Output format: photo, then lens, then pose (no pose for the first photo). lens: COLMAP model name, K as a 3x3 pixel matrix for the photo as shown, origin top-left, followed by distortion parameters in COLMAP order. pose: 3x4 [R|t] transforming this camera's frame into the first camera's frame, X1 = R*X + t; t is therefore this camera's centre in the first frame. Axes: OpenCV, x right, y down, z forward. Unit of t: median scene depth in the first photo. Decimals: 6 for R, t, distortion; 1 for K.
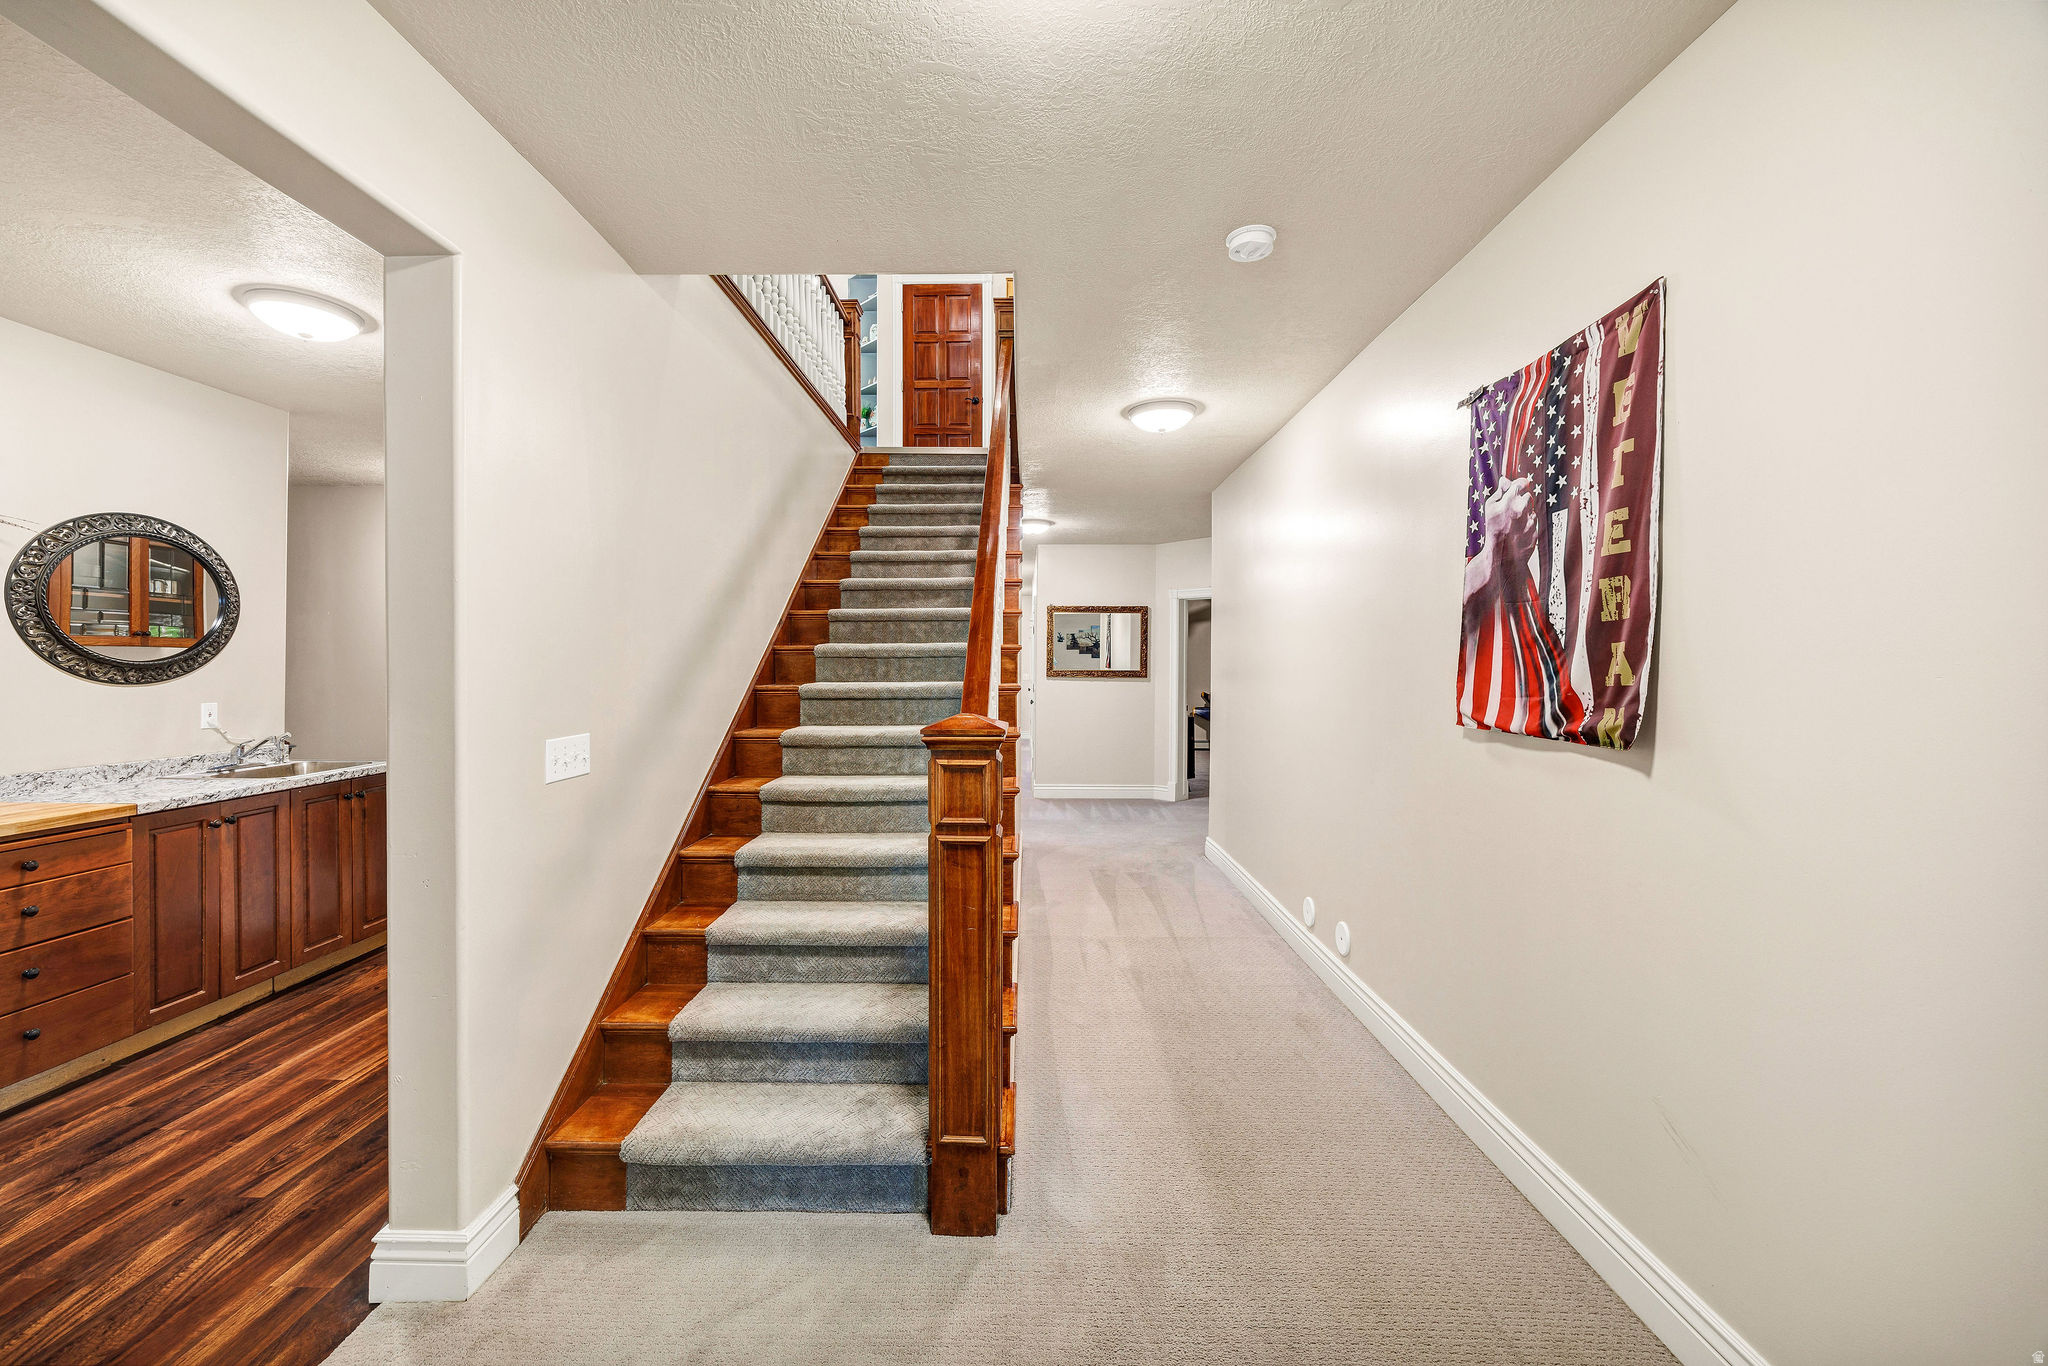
lens RADIAL K [[815.4, 0, 1022.0], [0, 815.4, 677.8], [0, 0, 1]] dist [-0.010560, -0.000068]
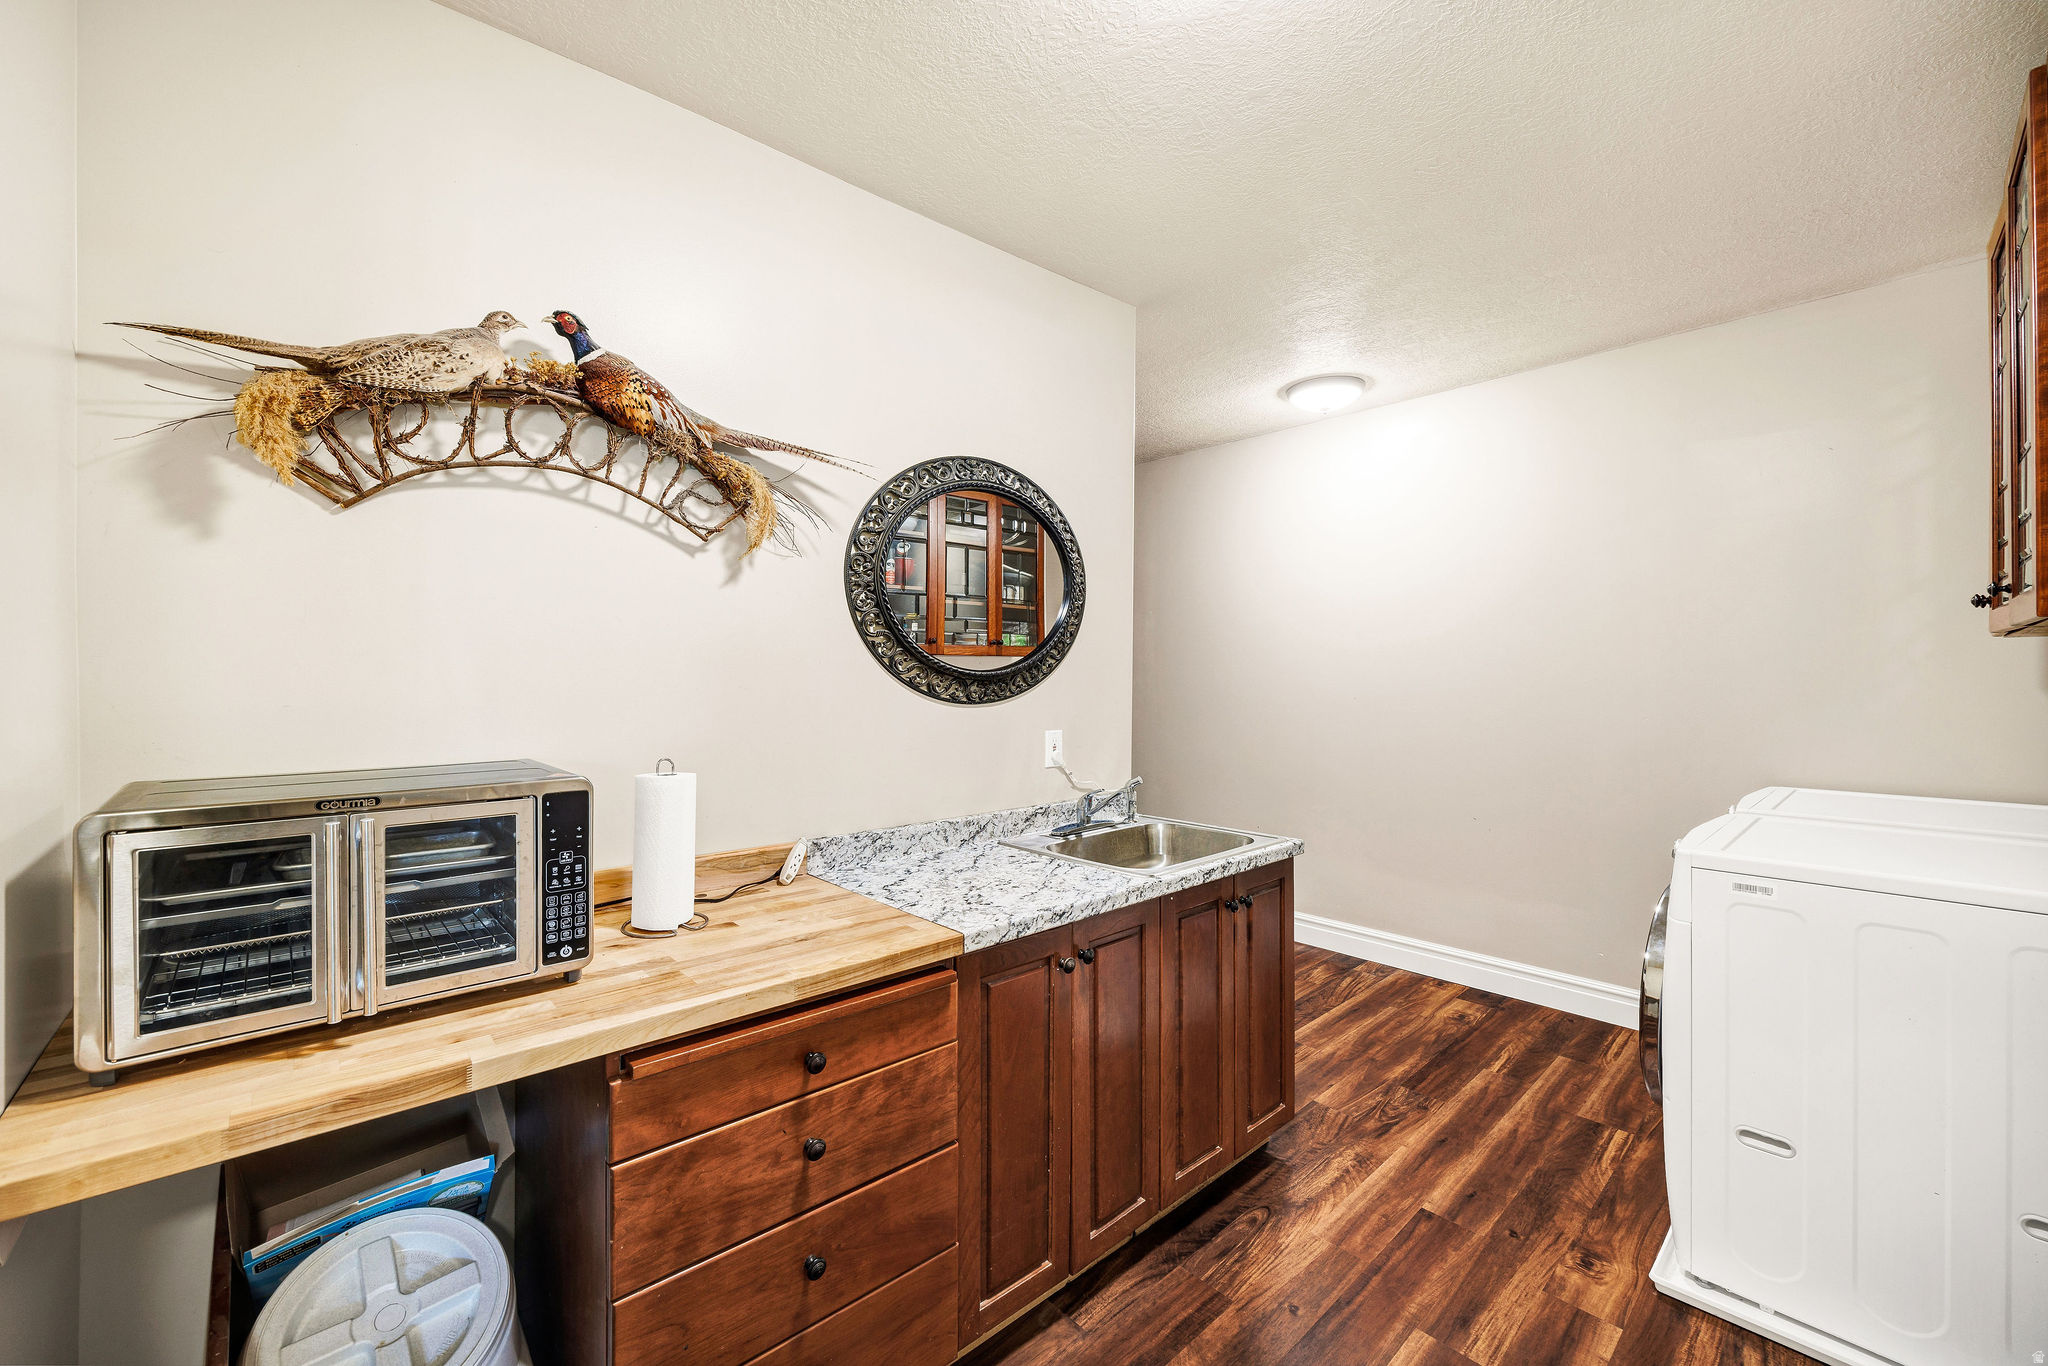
lens RADIAL K [[815.4, 0, 1018.9], [0, 815.4, 680.6], [0, 0, 1]] dist [-0.010560, -0.000068]
pose [[0.683704, -0.003362, -0.729752, -0.587814], [-0.001133, 0.999983, -0.005667, -0.008134], [0.729758, 0.004701, 0.683689, 0.567807]]
